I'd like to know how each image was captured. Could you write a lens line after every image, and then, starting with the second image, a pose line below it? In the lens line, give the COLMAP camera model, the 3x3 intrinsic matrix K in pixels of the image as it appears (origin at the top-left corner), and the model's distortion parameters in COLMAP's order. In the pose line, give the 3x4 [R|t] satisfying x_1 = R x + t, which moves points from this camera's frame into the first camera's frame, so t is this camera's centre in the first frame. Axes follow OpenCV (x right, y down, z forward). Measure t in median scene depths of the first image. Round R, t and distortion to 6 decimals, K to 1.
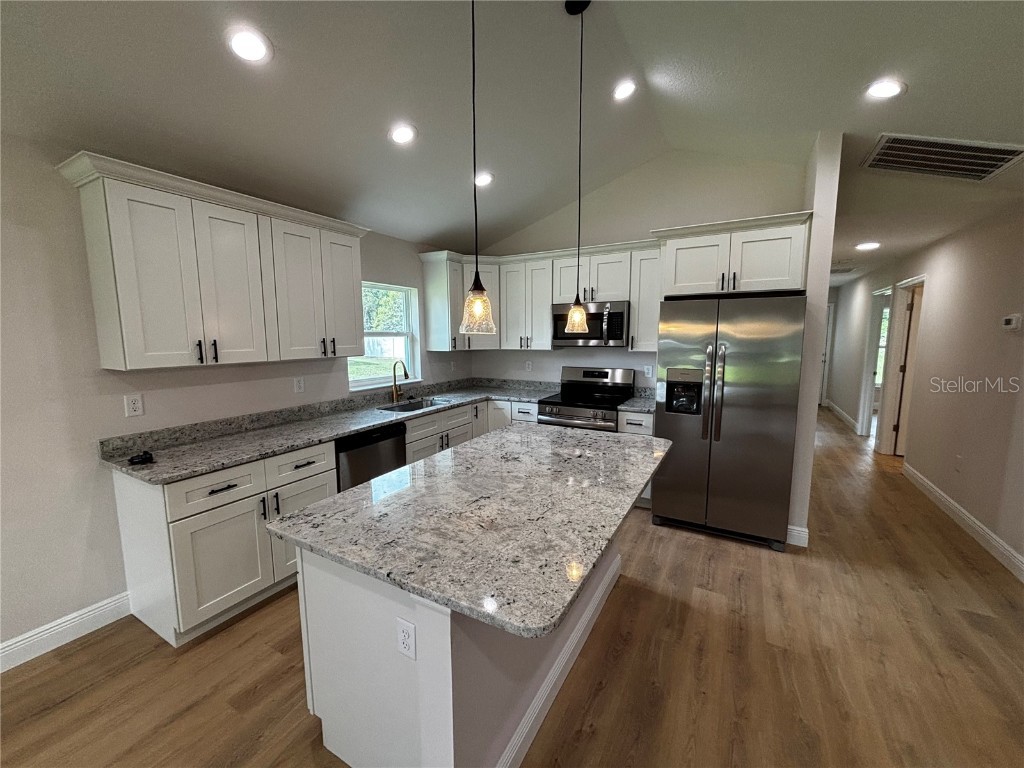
lens RADIAL K [[410.1, 0, 513.6], [0, 410.1, 385.9], [0, 0, 1]] dist [0.000750, -0.000073]
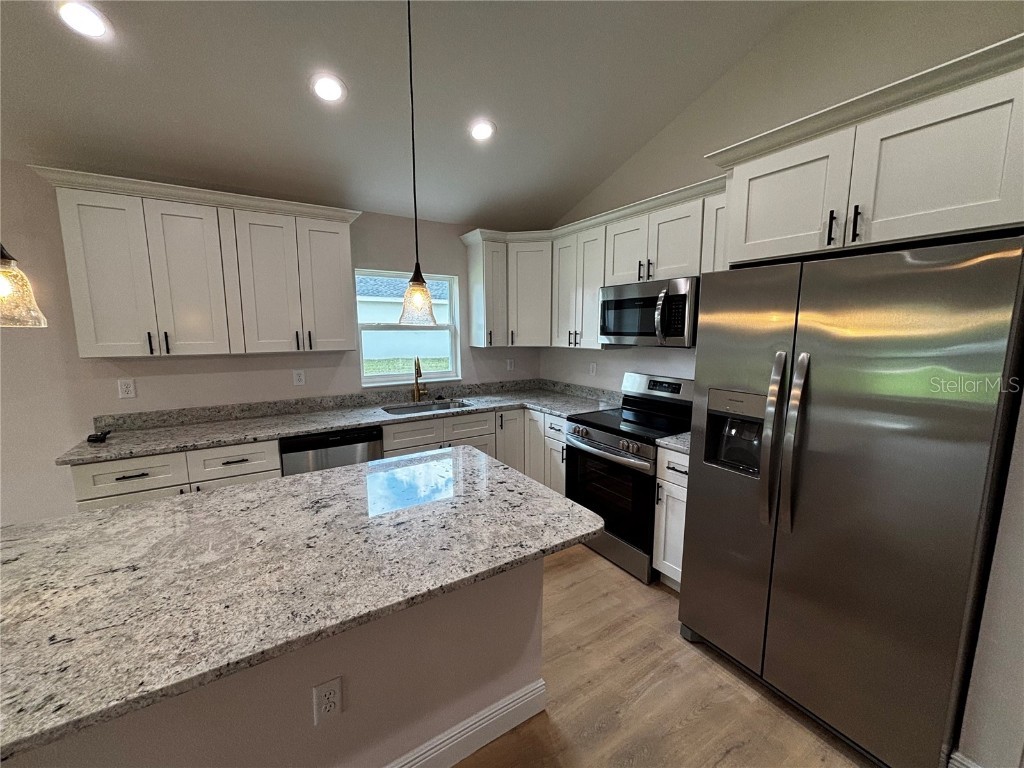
lens RADIAL K [[410.1, 0, 513.6], [0, 410.1, 385.9], [0, 0, 1]] dist [0.000750, -0.000073]
pose [[0.880415, 0.071556, -0.468775, 0.410705], [-0.063345, 0.997437, 0.033284, -0.049050], [0.469955, 0.000391, 0.882690, 0.361350]]
